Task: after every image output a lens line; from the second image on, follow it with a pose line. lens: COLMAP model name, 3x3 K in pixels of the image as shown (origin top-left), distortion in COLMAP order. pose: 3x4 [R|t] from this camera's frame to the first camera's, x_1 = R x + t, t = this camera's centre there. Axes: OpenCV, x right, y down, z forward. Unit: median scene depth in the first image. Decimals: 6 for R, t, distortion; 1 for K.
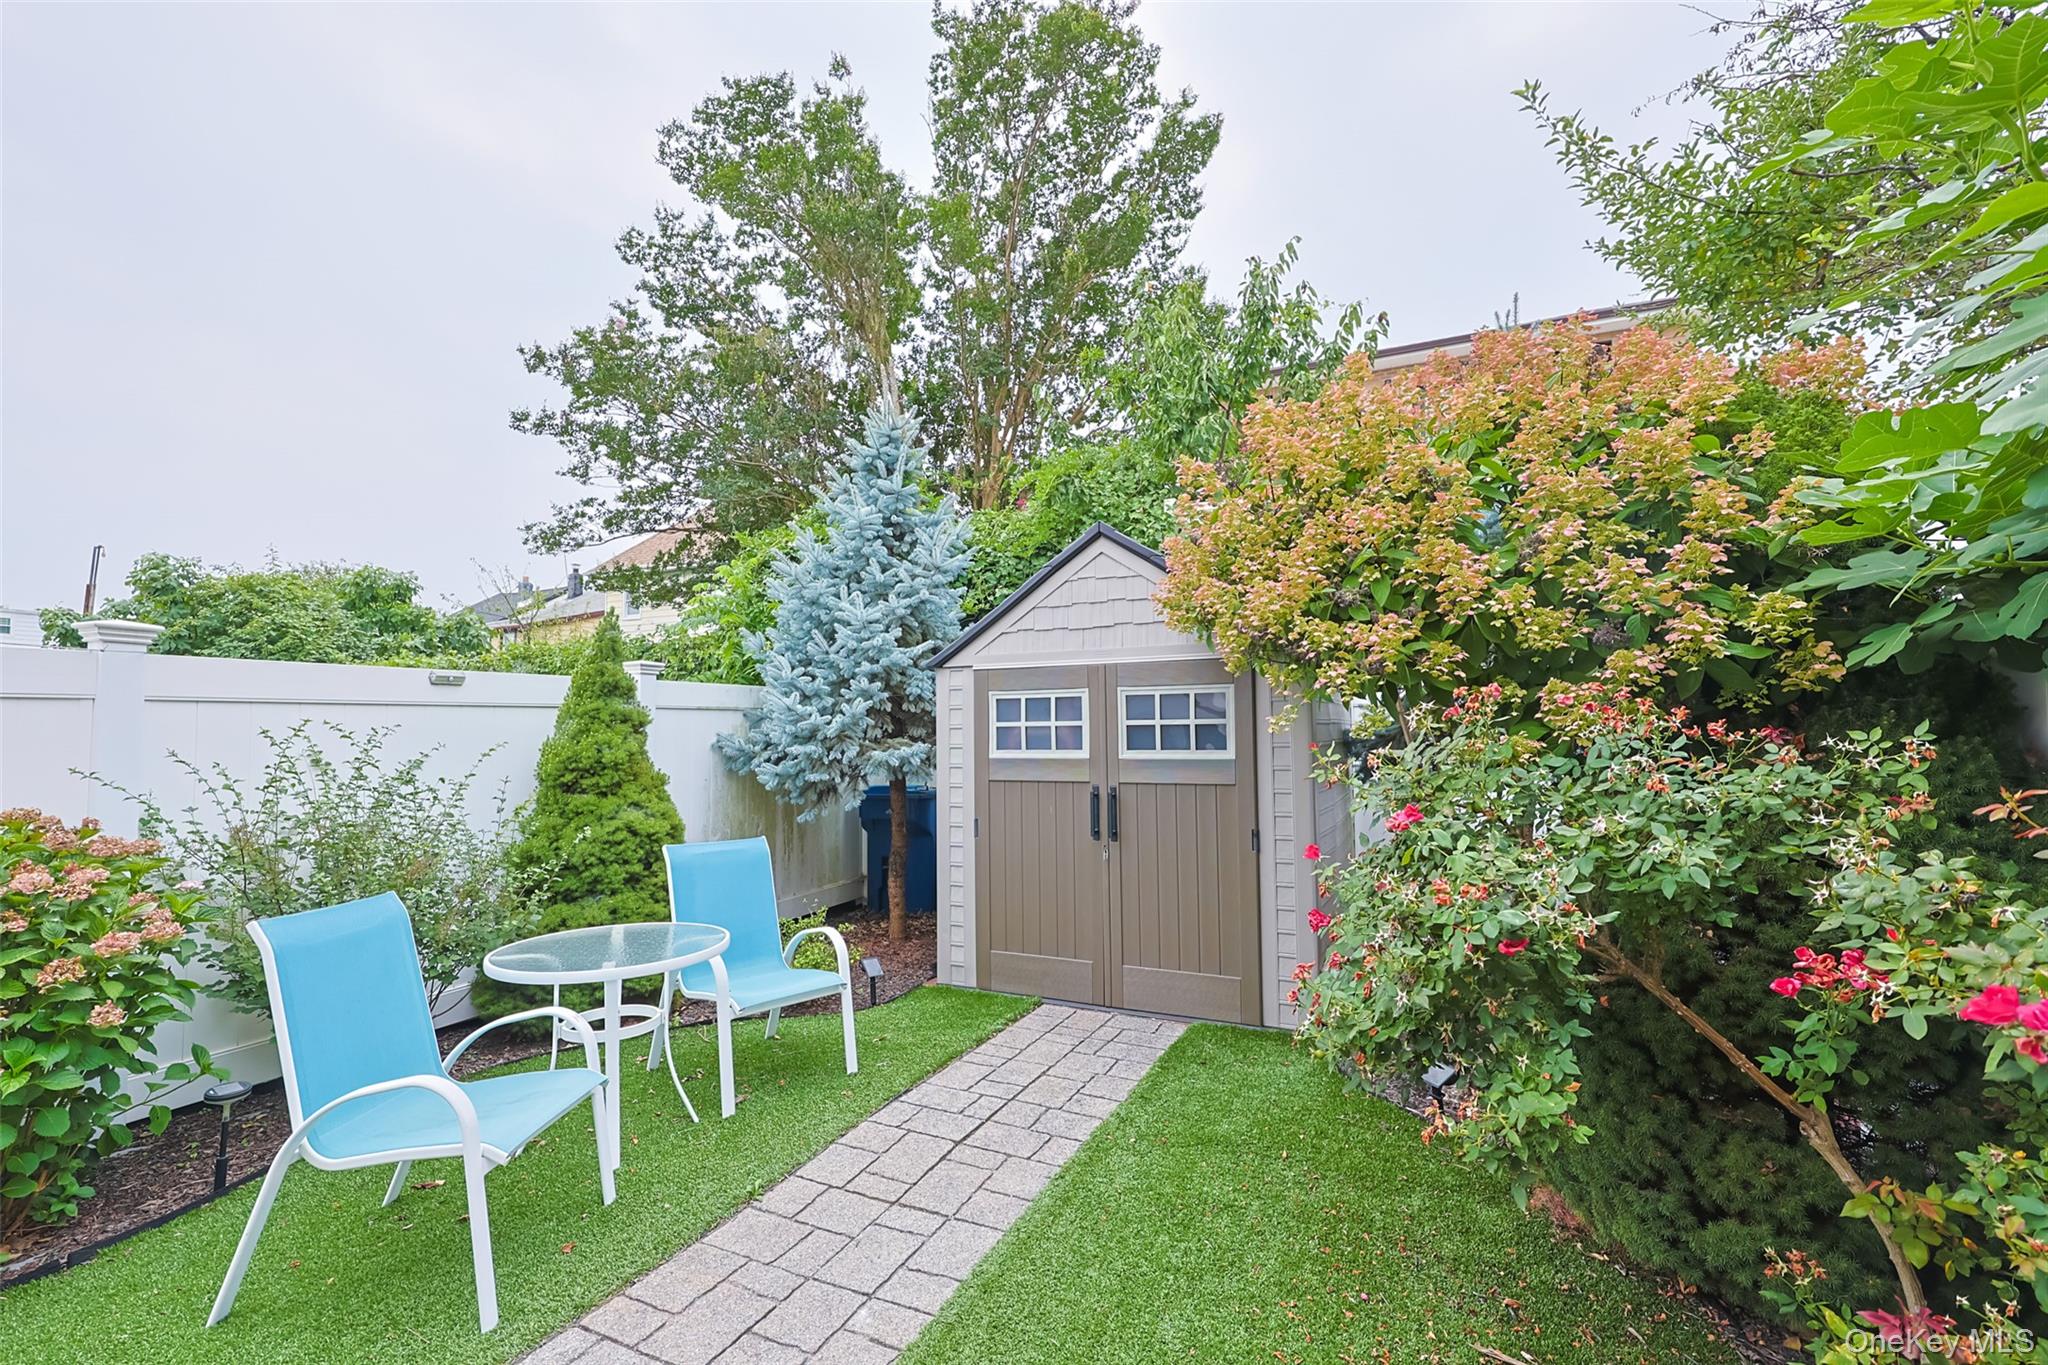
lens RADIAL K [[849.2, 0, 1121.0], [0, 849.2, 677.6], [0, 0, 1]] dist [0.000729, 0.000182]
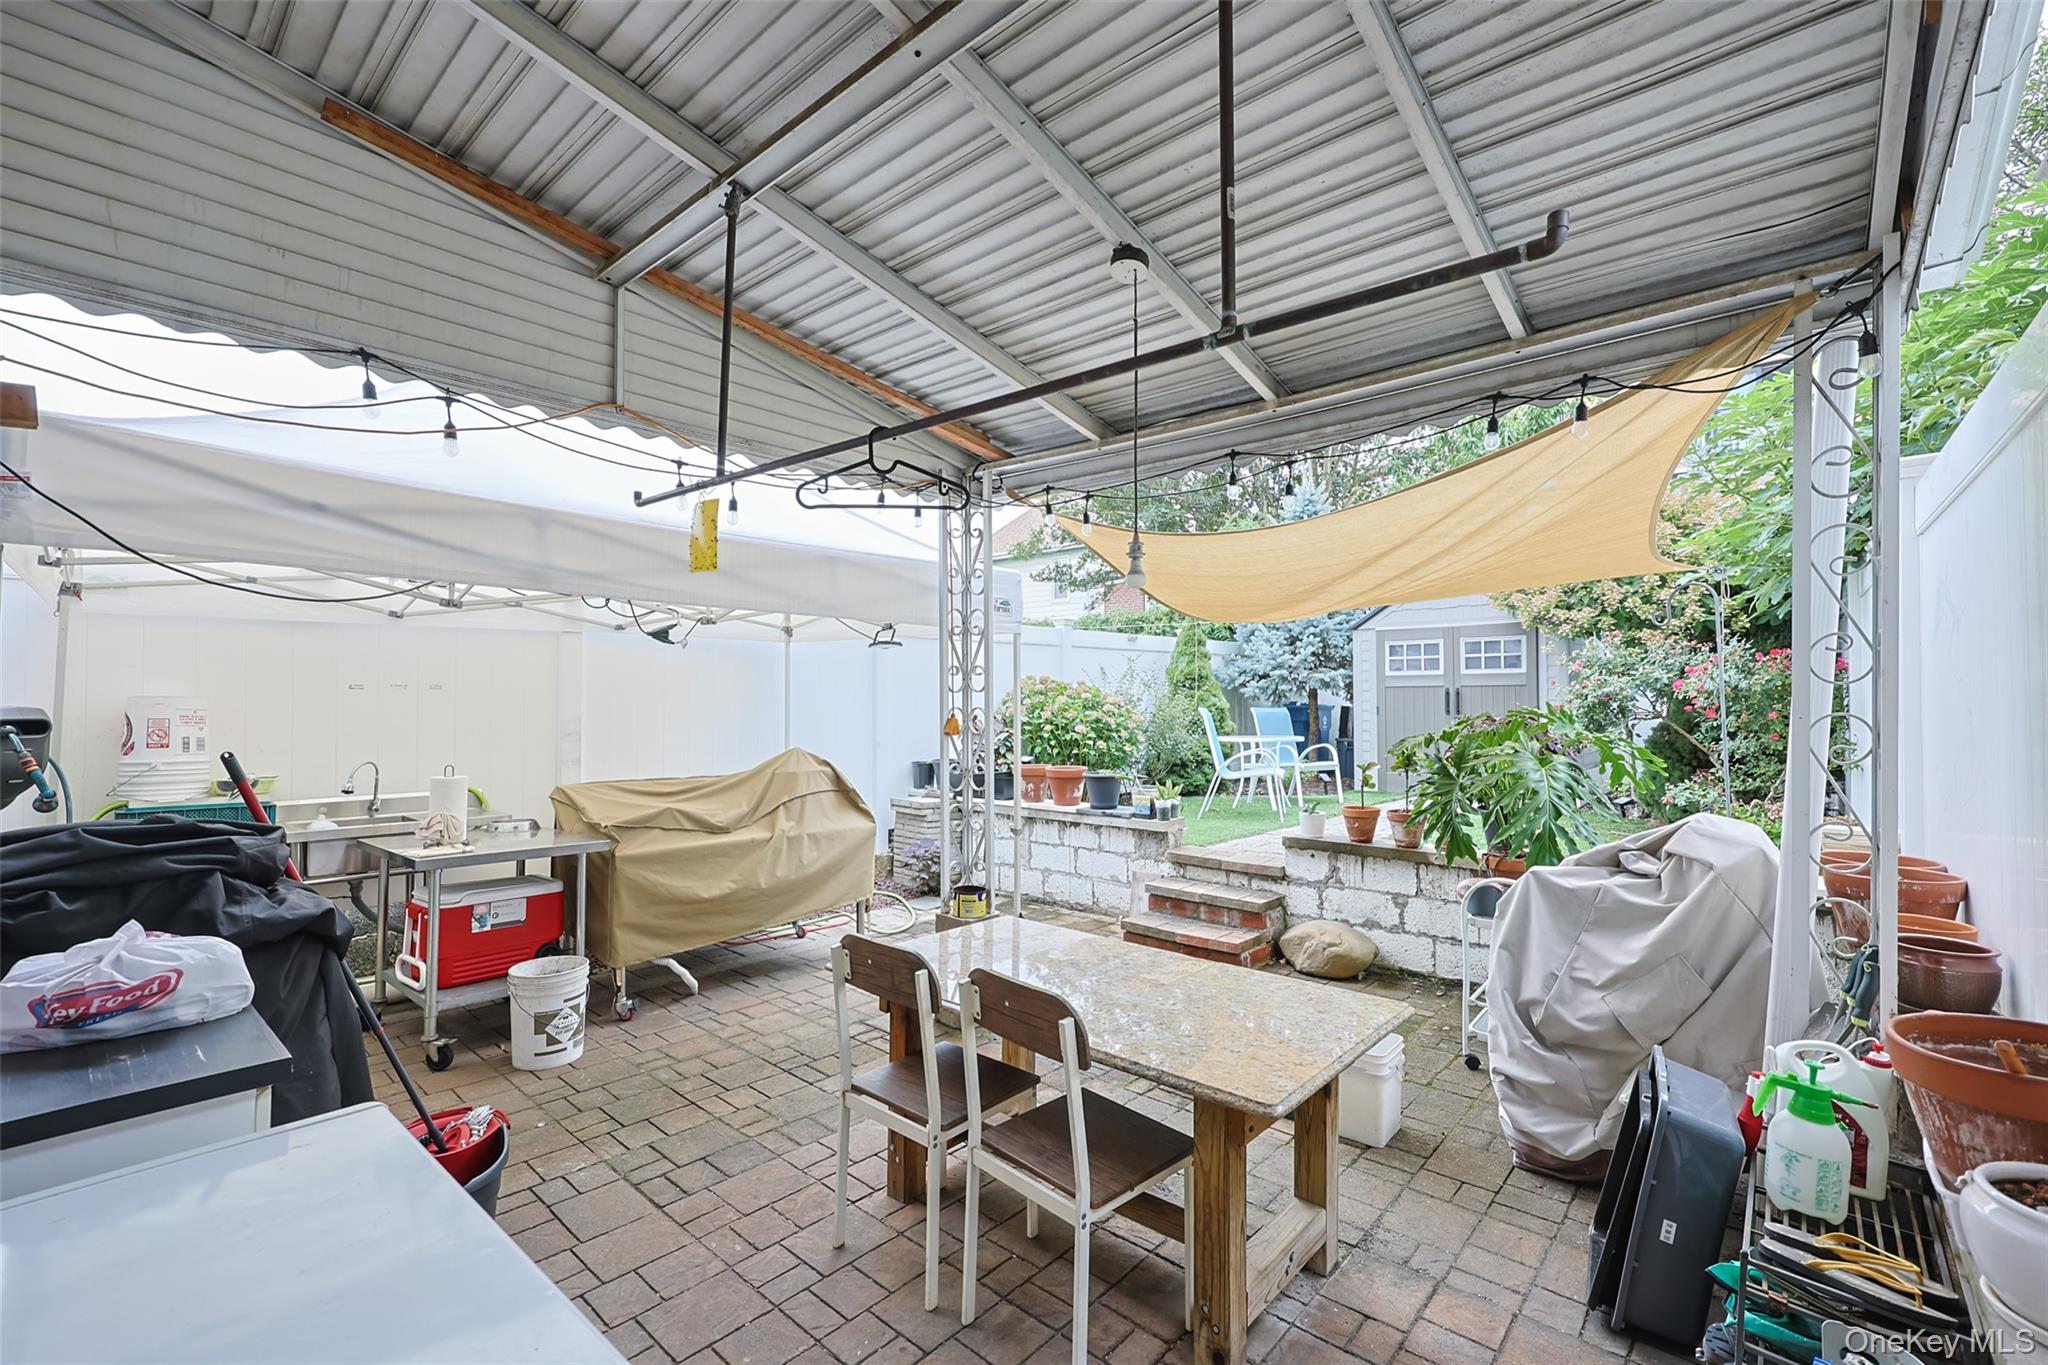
lens RADIAL K [[861.4, 0, 1072.6], [0, 861.4, 684.4], [0, 0, 1]] dist [0.000112, 0.000101]
pose [[0.939454, 0.005383, -0.342633, -0.169095], [0.011851, 0.998768, 0.048184, 0.012652], [0.342470, -0.049327, 0.938233, -1.234462]]
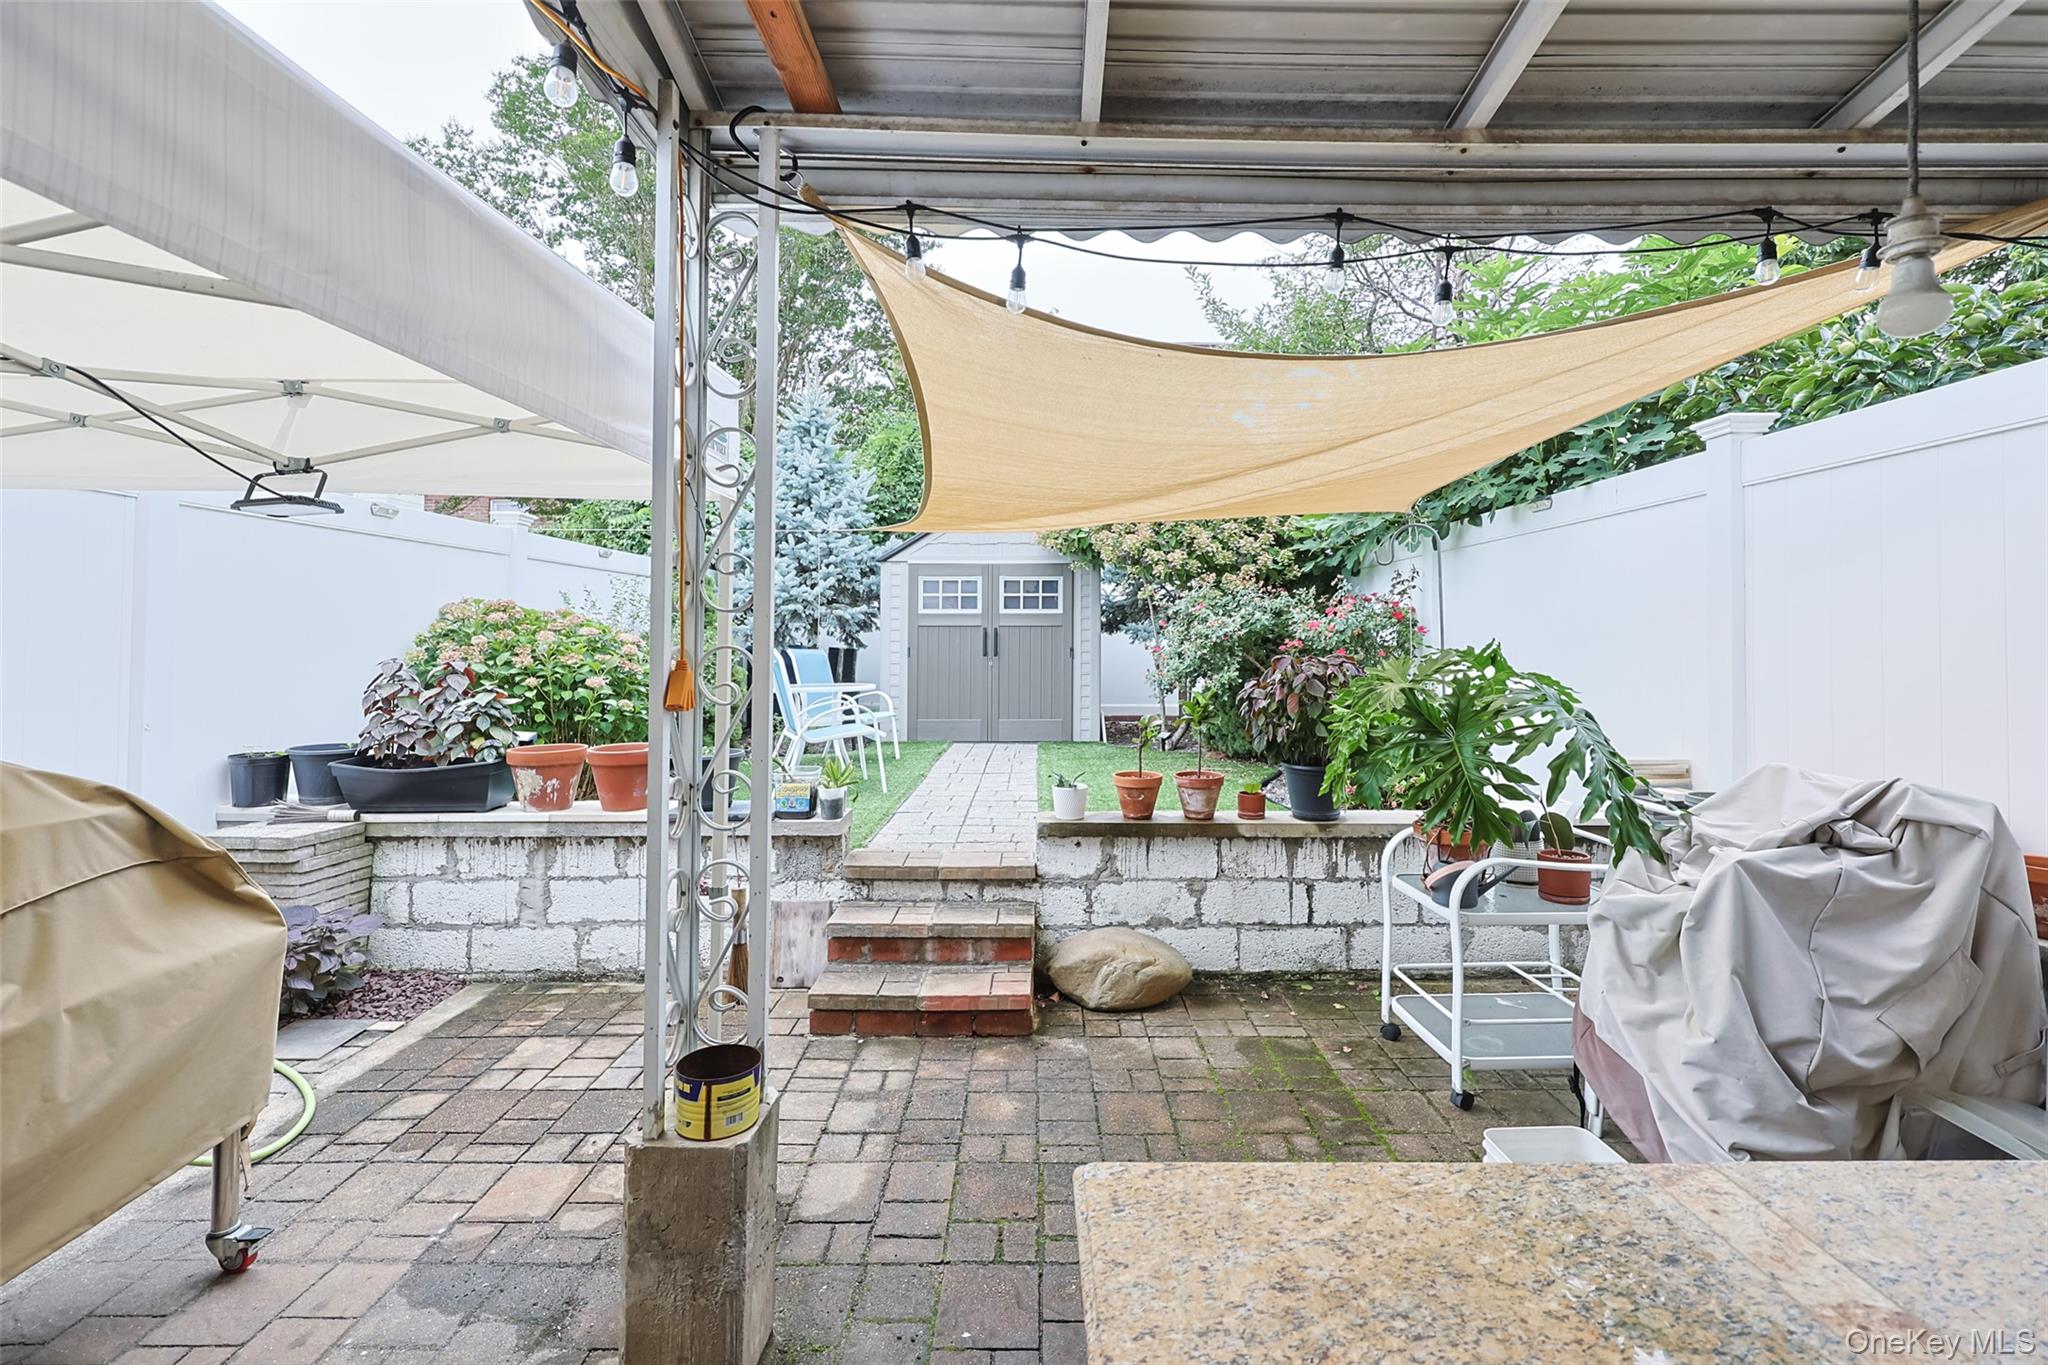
lens RADIAL K [[833.4, 0, 1032.3], [0, 833.4, 618.7], [0, 0, 1]] dist [0.000053, 0.000343]
pose [[0.934752, 0.023721, 0.354507, -0.614880], [-0.036064, 0.998950, 0.028249, 0.053081], [-0.353465, -0.039190, 0.934627, -0.805268]]
